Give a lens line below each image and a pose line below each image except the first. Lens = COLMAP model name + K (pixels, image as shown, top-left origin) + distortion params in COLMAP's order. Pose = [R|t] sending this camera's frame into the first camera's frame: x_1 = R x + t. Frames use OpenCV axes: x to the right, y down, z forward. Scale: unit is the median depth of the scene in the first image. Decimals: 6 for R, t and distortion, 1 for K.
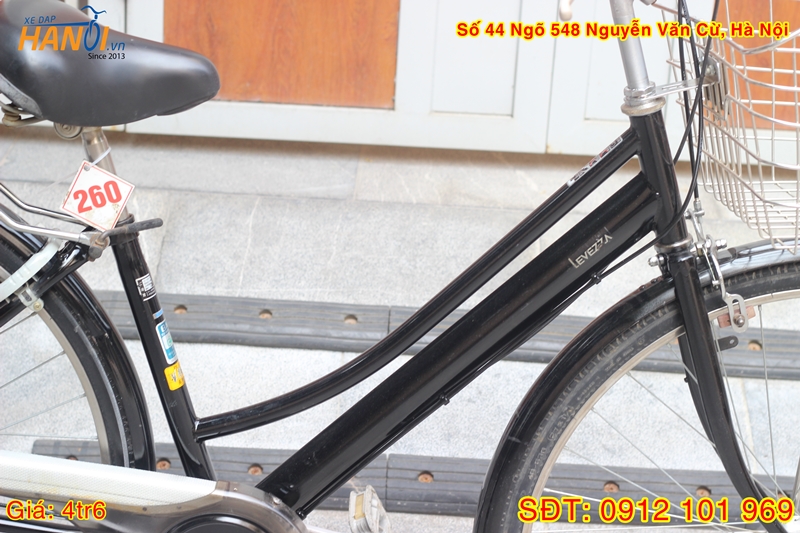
lens RADIAL K [[1964.9, 0, 400.0], [0, 1964.9, 266.5], [0, 0, 1]] dist [-0.065522, 0.215325]
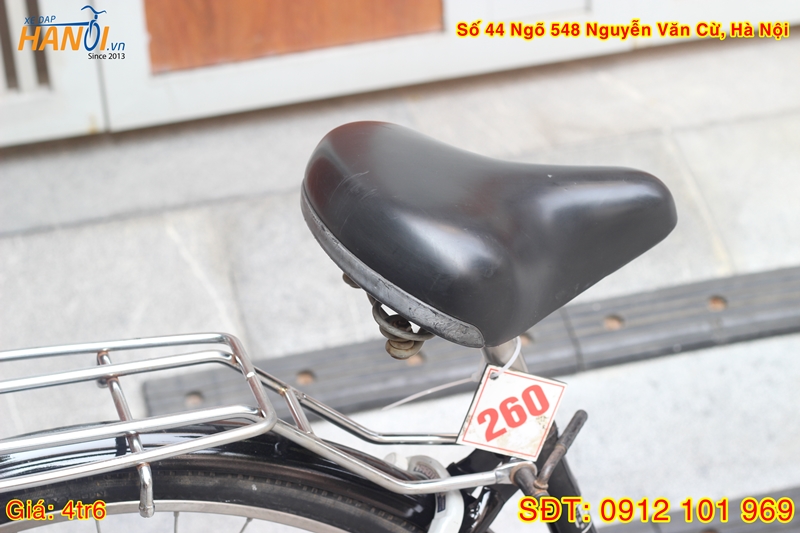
lens RADIAL K [[1964.9, 0, 400.0], [0, 1964.9, 266.5], [0, 0, 1]] dist [-0.065522, 0.215325]
pose [[0.958409, -0.217954, 0.184252, -0.289612], [0.189065, 0.968479, 0.162182, -0.188492], [-0.213792, -0.120601, 0.969406, 0.372030]]
